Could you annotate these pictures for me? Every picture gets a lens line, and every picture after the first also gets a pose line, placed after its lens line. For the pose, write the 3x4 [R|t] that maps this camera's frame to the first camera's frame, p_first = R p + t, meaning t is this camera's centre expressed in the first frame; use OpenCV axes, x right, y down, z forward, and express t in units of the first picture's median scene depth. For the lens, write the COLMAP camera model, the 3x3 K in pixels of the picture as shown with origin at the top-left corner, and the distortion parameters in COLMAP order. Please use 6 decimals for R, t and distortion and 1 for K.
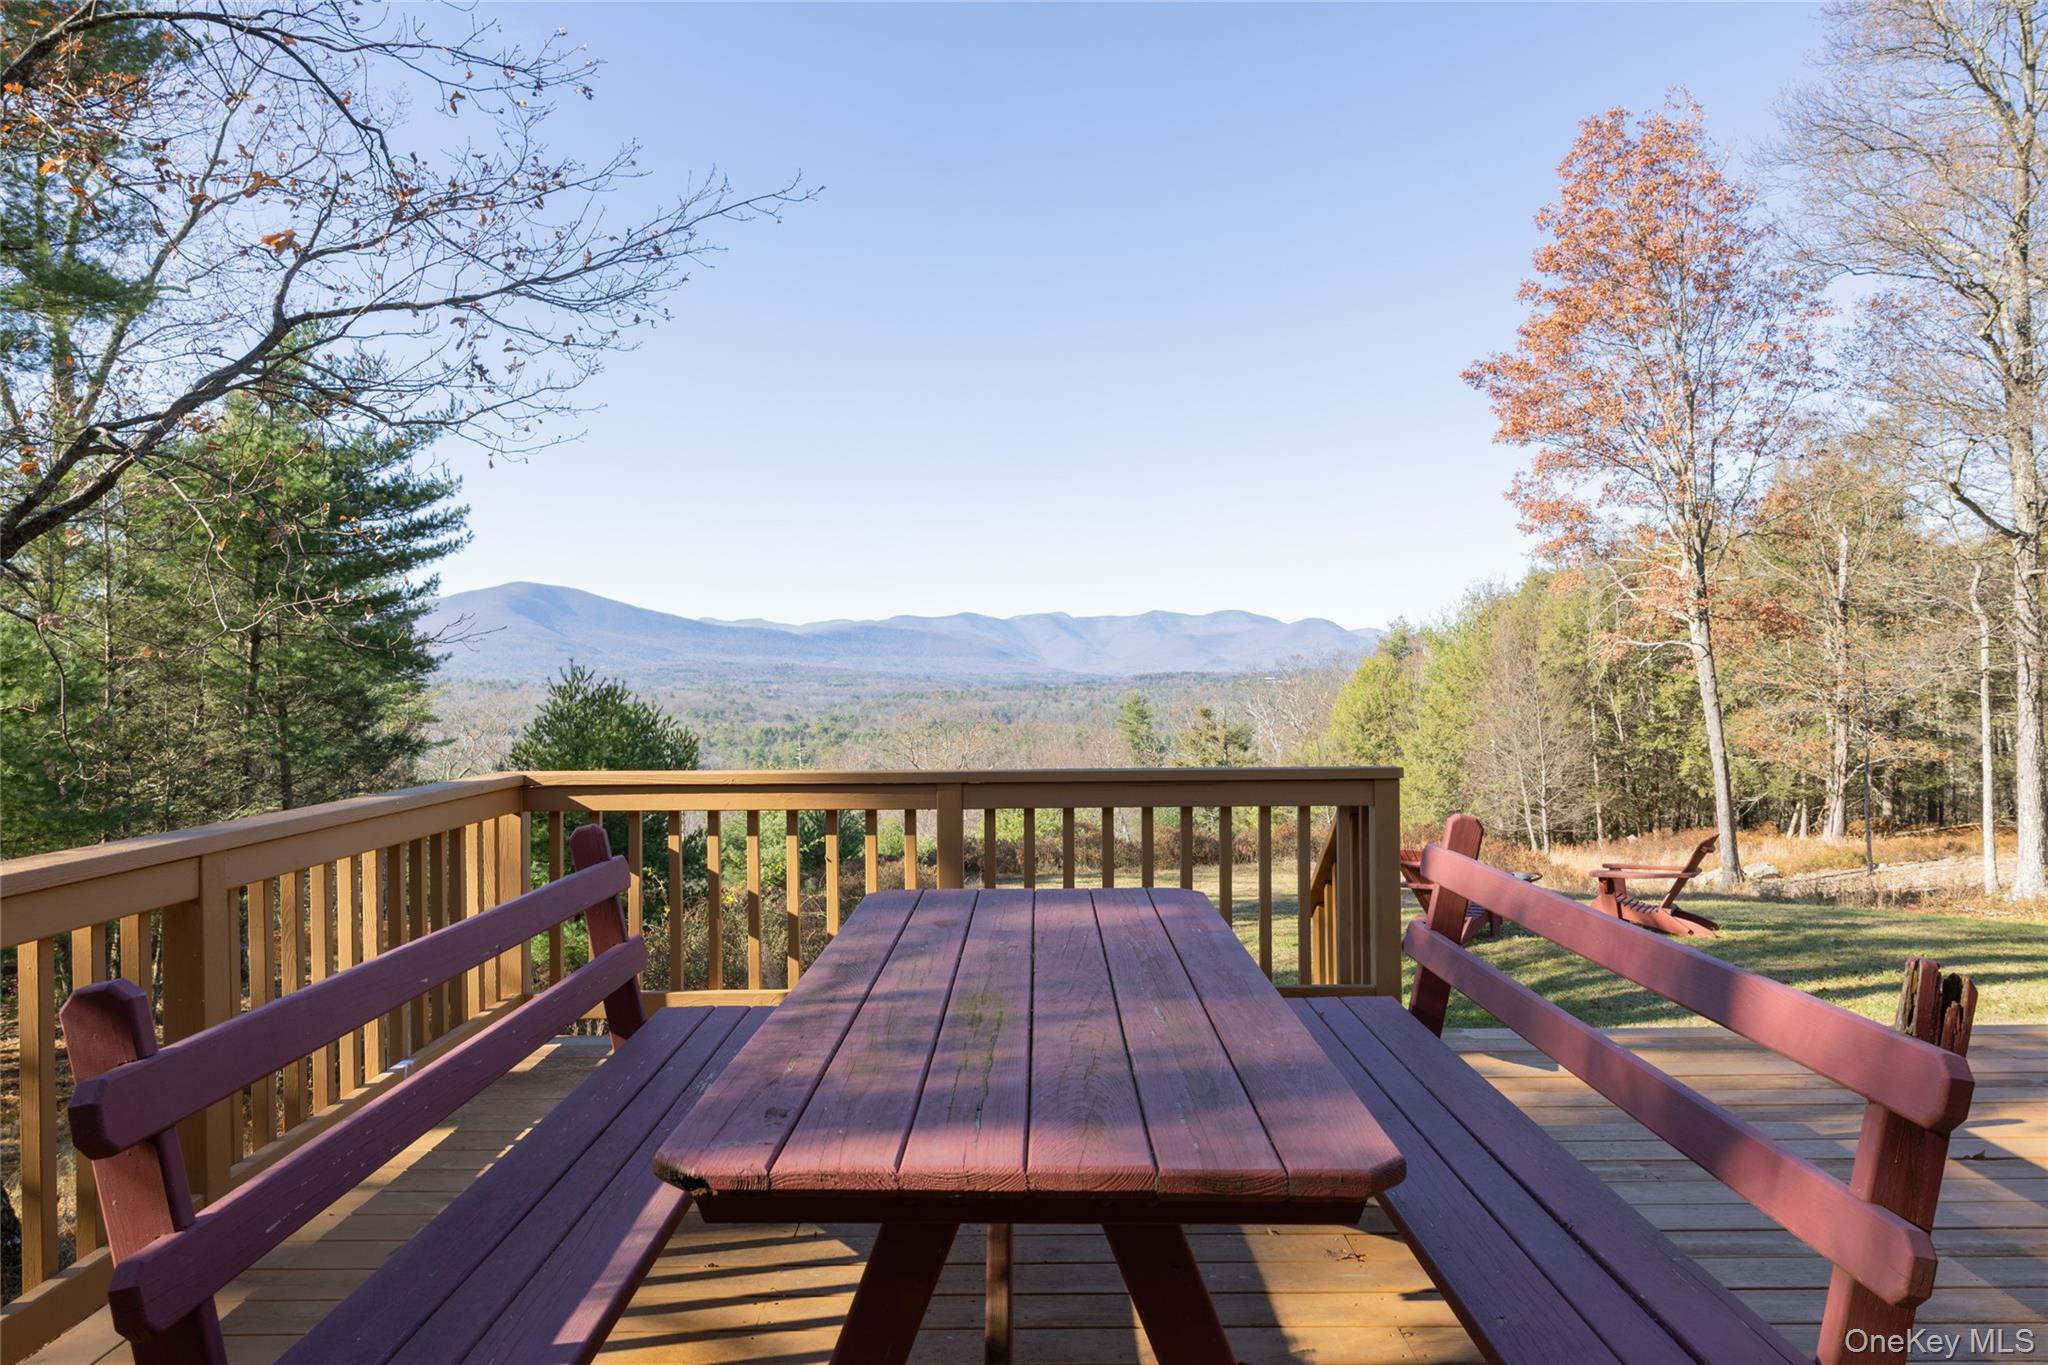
lens RADIAL K [[1371.1, 0, 1026.9], [0, 1371.1, 680.2], [0, 0, 1]] dist [0.011448, -0.001583]
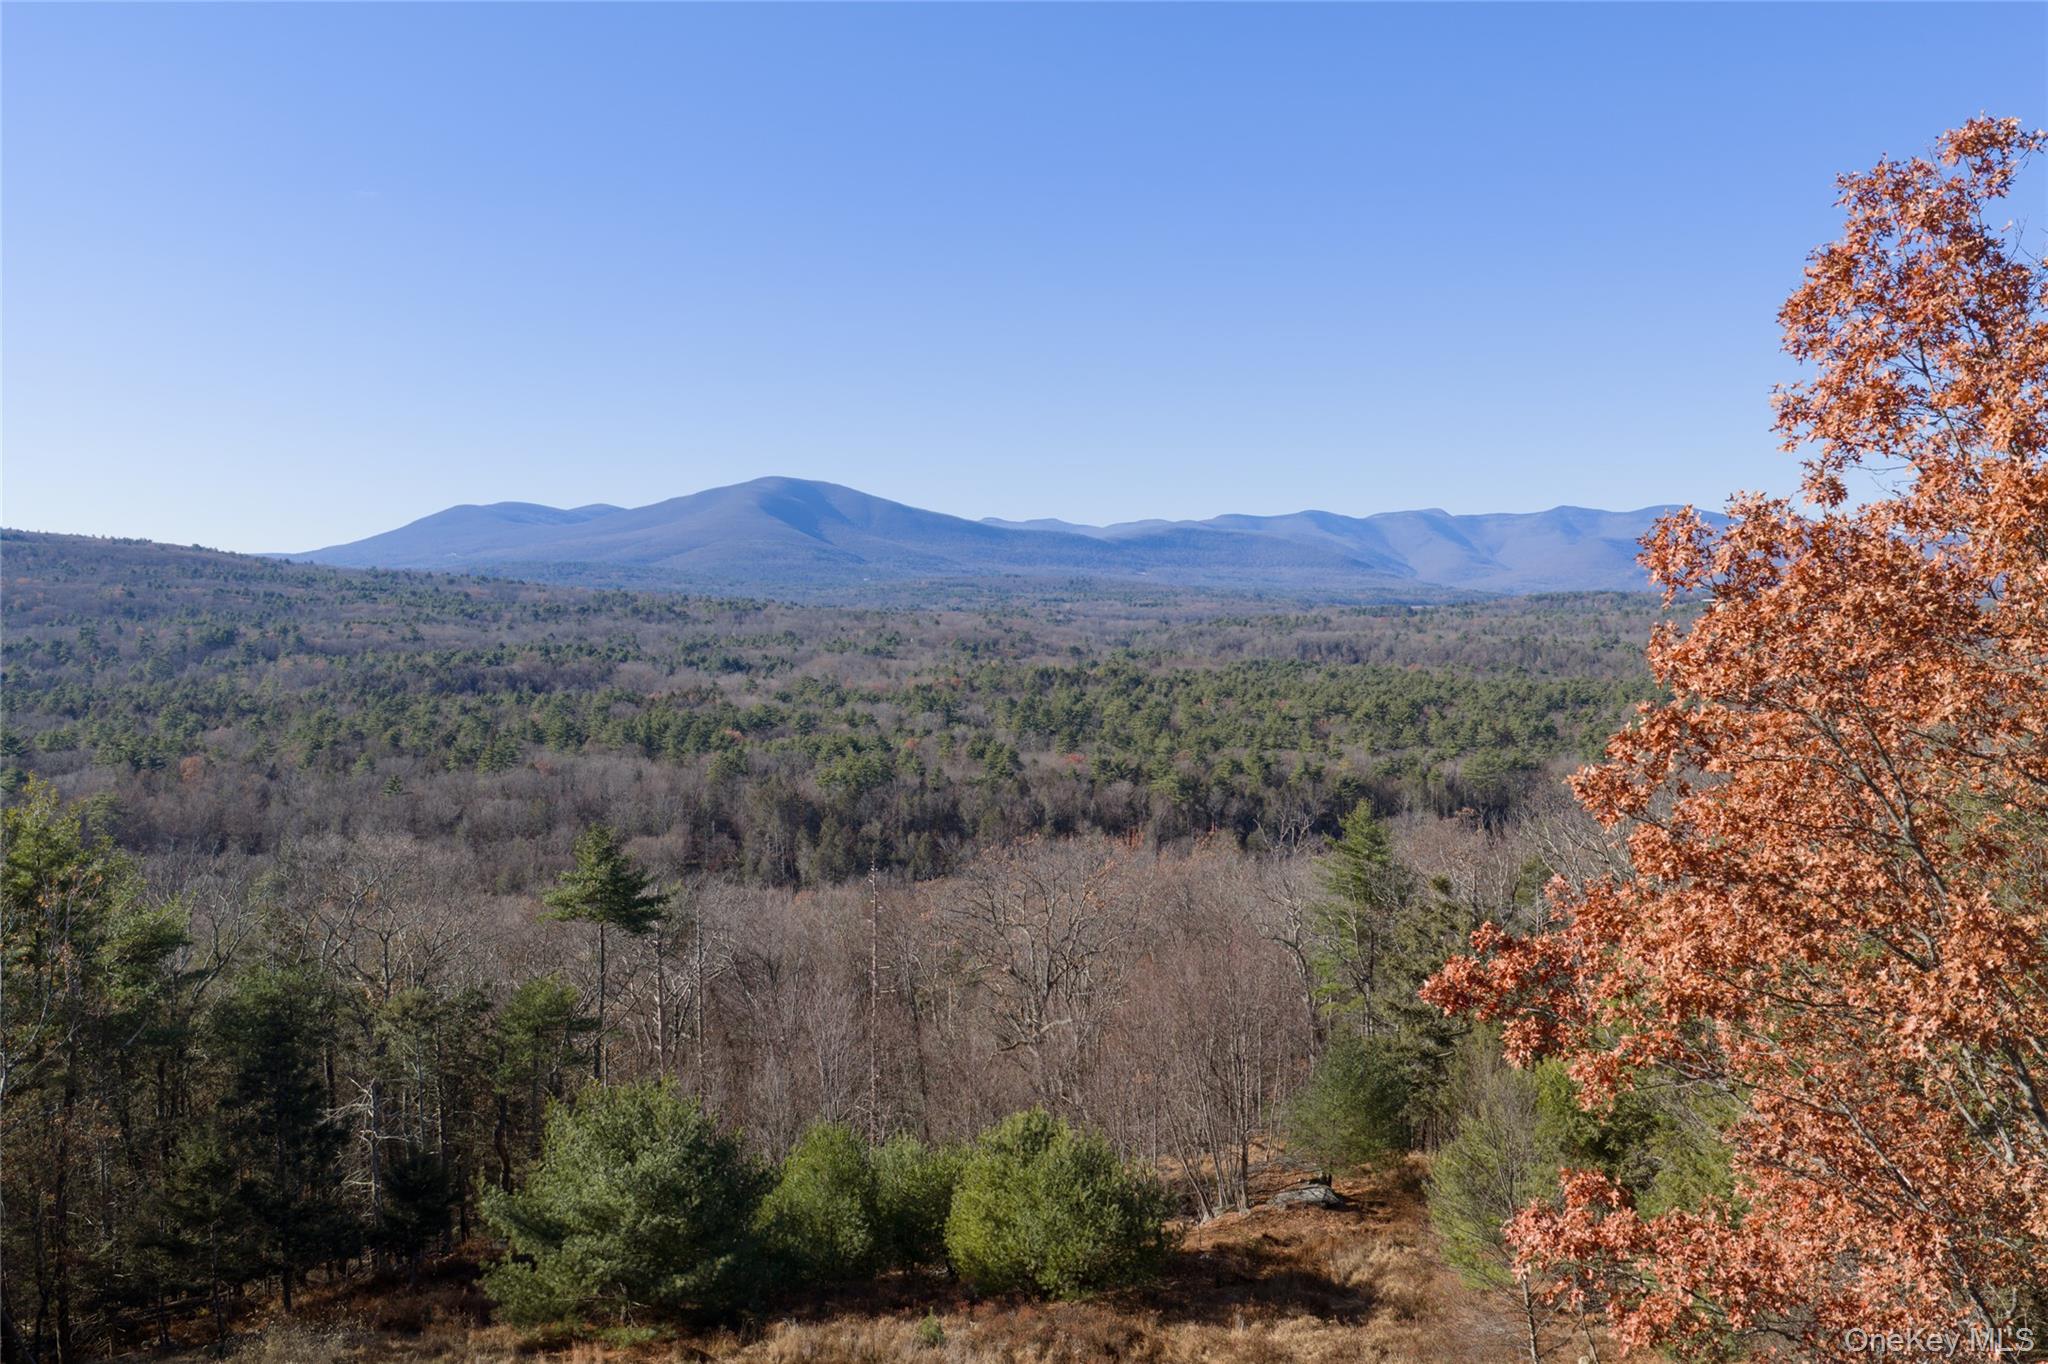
lens RADIAL K [[1707.3, 0, 1024.3], [0, 1707.3, 694.1], [0, 0, 1]] dist [0.046318, -0.002123]
pose [[0.978143, 0.019742, -0.206995, 0.216401], [-0.007864, 0.998283, 0.058050, -0.222475], [0.207785, -0.055153, 0.976618, 0.425610]]
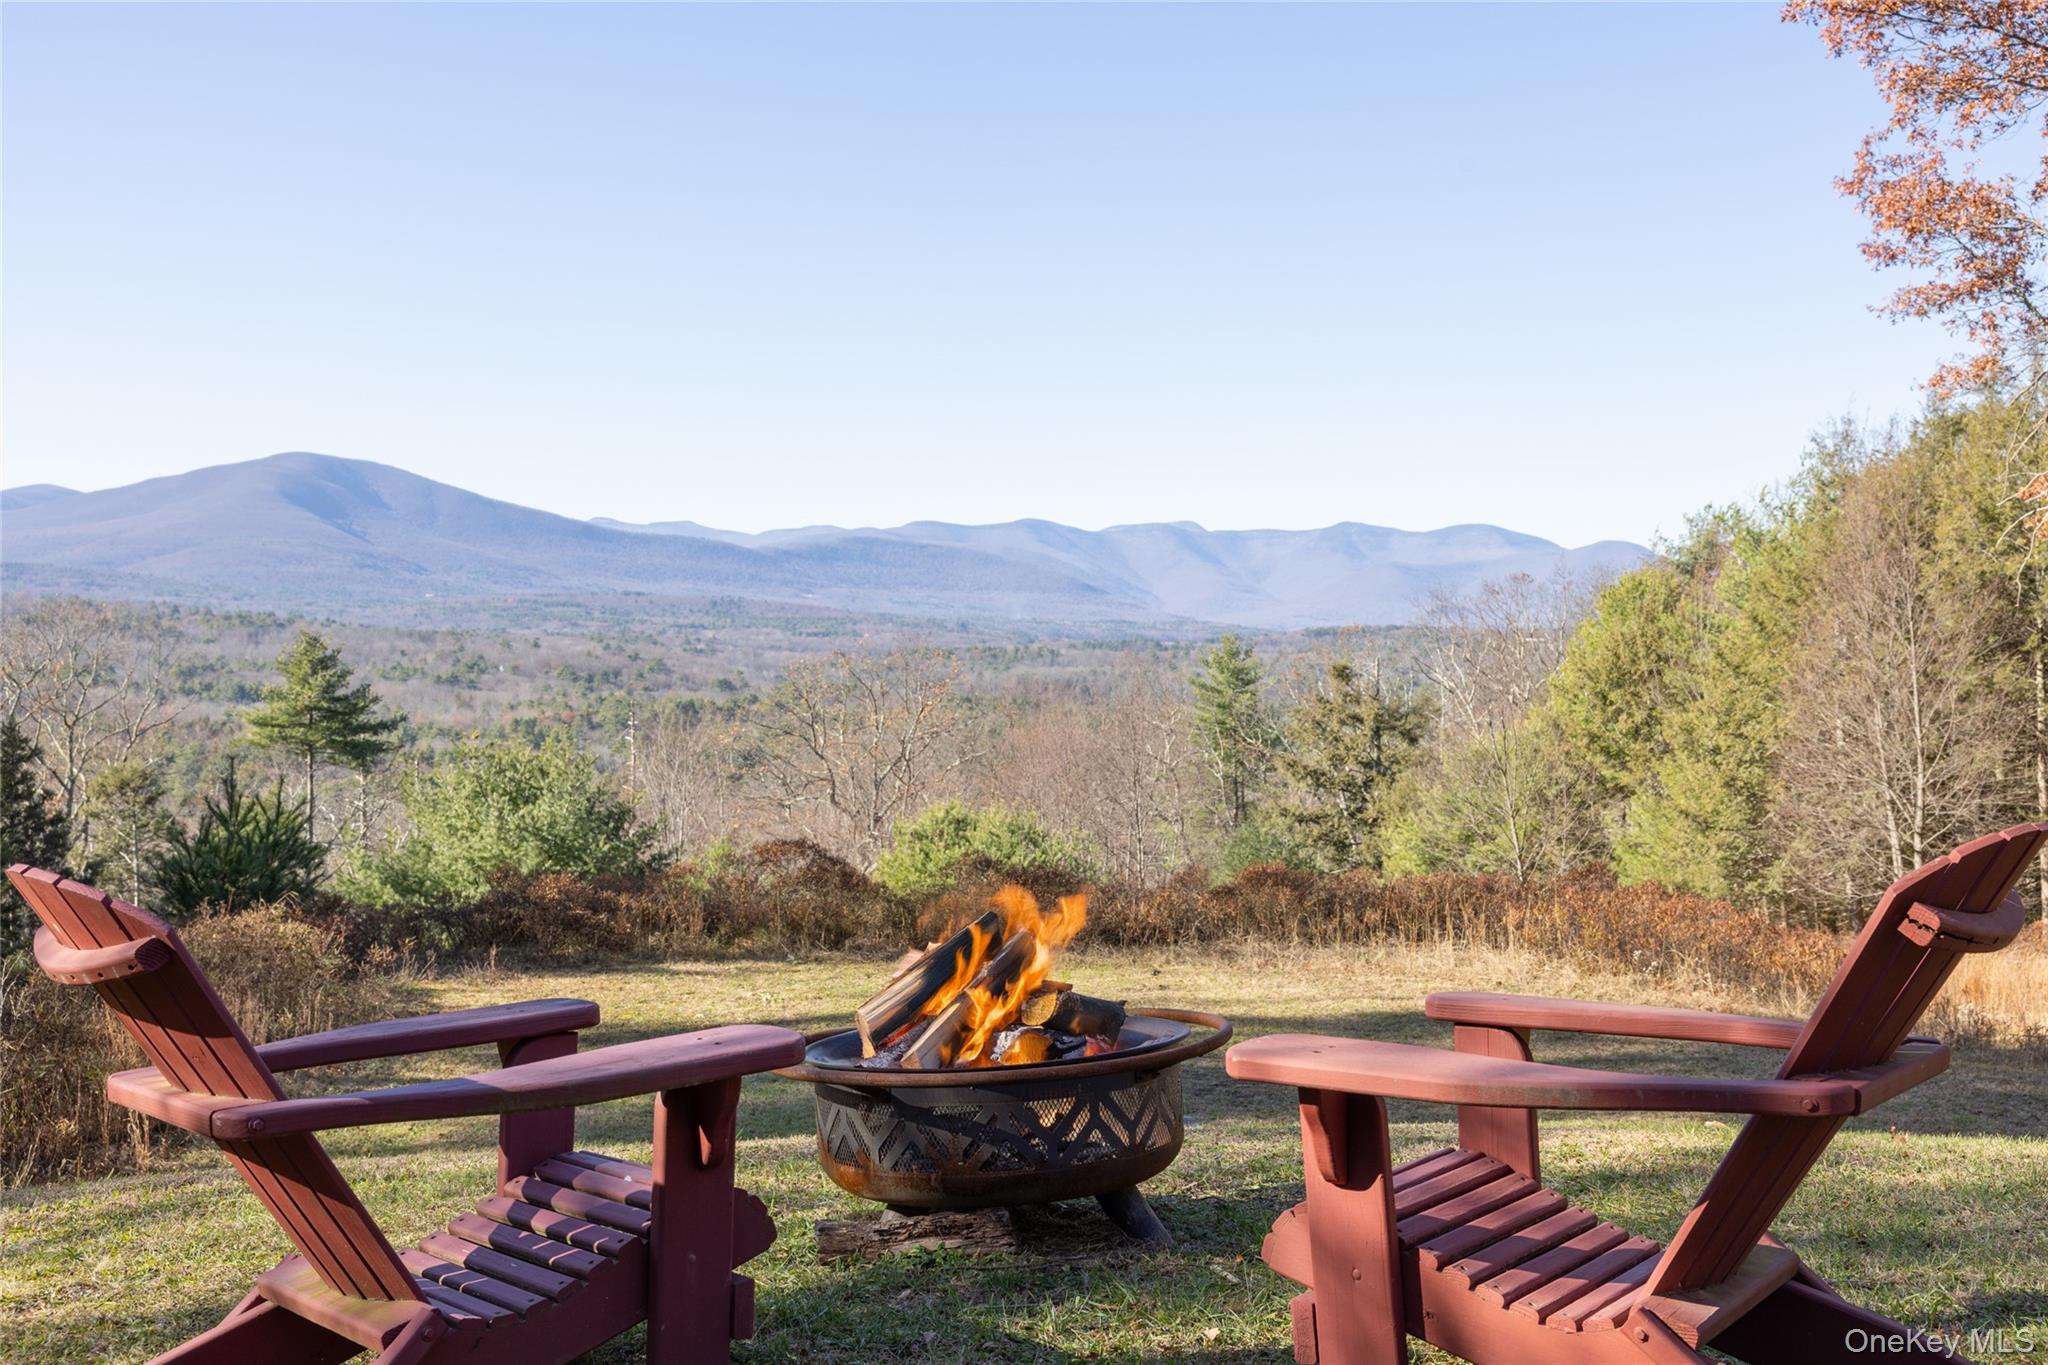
lens RADIAL K [[2282.9, 0, 1030.1], [0, 2282.9, 682.7], [0, 0, 1]] dist [0.005147, 0.000000]
pose [[0.998784, 0.024979, -0.042515, 0.092816], [-0.024042, 0.999460, 0.022407, 0.021467], [0.043051, -0.021358, 0.998845, 0.172732]]
